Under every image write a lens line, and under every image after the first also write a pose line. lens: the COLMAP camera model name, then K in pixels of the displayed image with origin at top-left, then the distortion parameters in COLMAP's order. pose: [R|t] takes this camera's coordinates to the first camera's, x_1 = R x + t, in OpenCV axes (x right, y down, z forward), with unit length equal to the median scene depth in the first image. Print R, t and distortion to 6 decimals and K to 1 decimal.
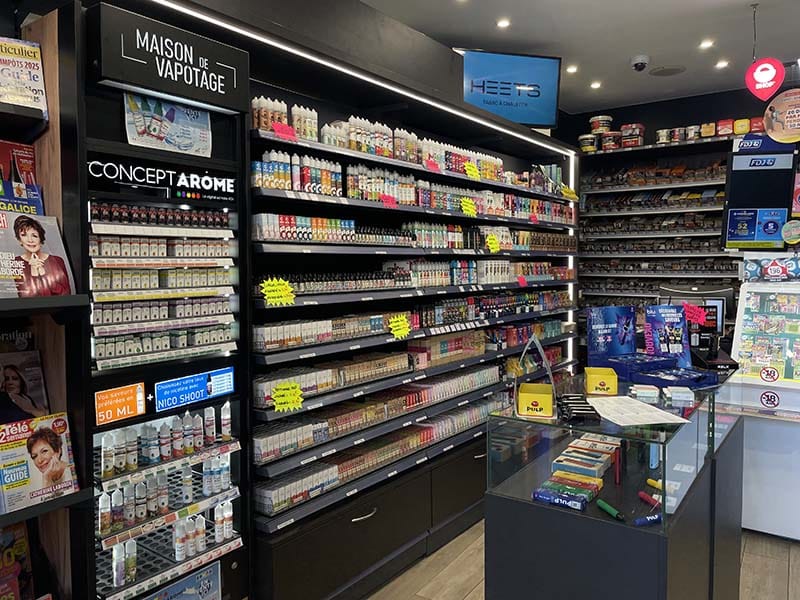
lens RADIAL K [[612.0, 0, 399.4], [0, 612.0, 293.9], [0, 0, 1]] dist [0.087625, -0.091714]
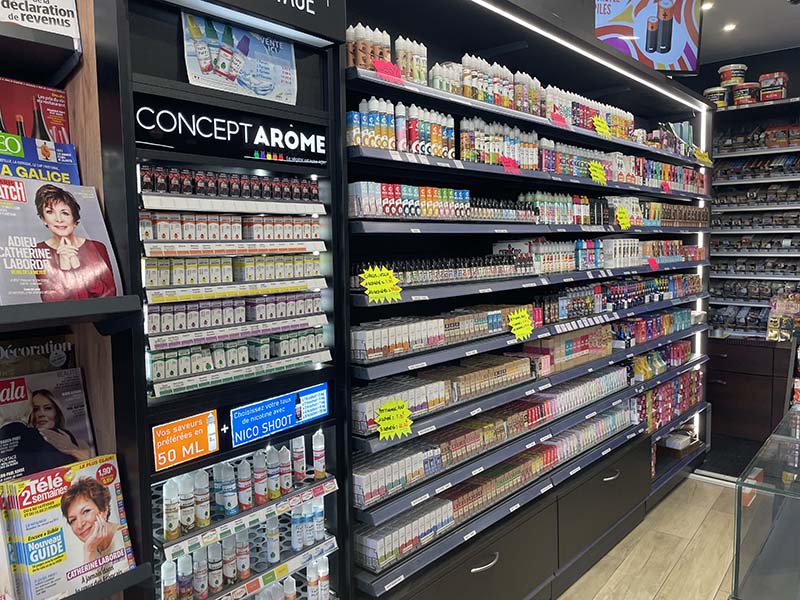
lens RADIAL K [[612.0, 0, 401.2], [0, 612.0, 296.3], [0, 0, 1]] dist [0.087625, -0.091714]
pose [[0.995796, -0.005872, -0.091415, -0.100515], [0.008963, 0.999400, 0.033442, -0.013218], [0.091164, -0.034121, 0.995251, 0.235433]]
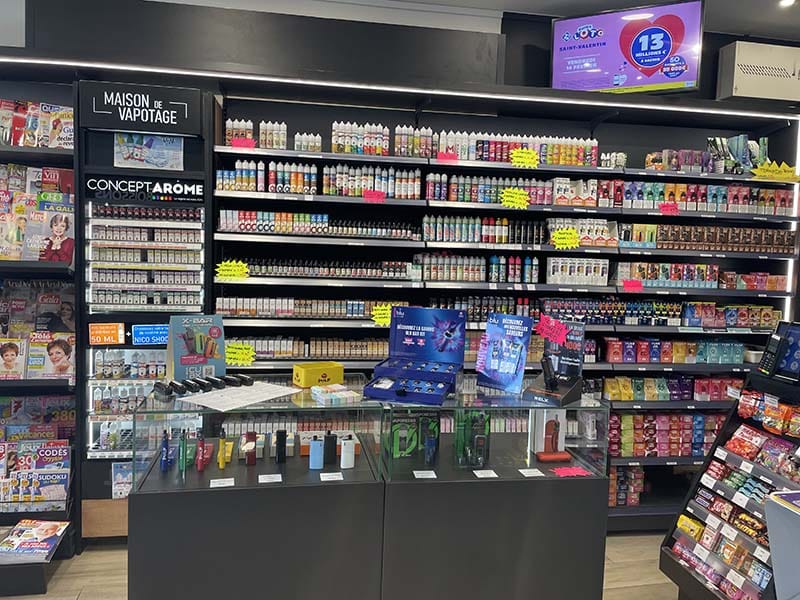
lens RADIAL K [[601.6, 0, 393.9], [0, 601.6, 296.5], [0, 0, 1]] dist [0.056370, -0.017144]
pose [[0.707320, 0.082472, -0.702066, 0.903343], [-0.074013, 0.996352, 0.042475, -0.028557], [0.703008, 0.021919, 0.710844, 0.334182]]
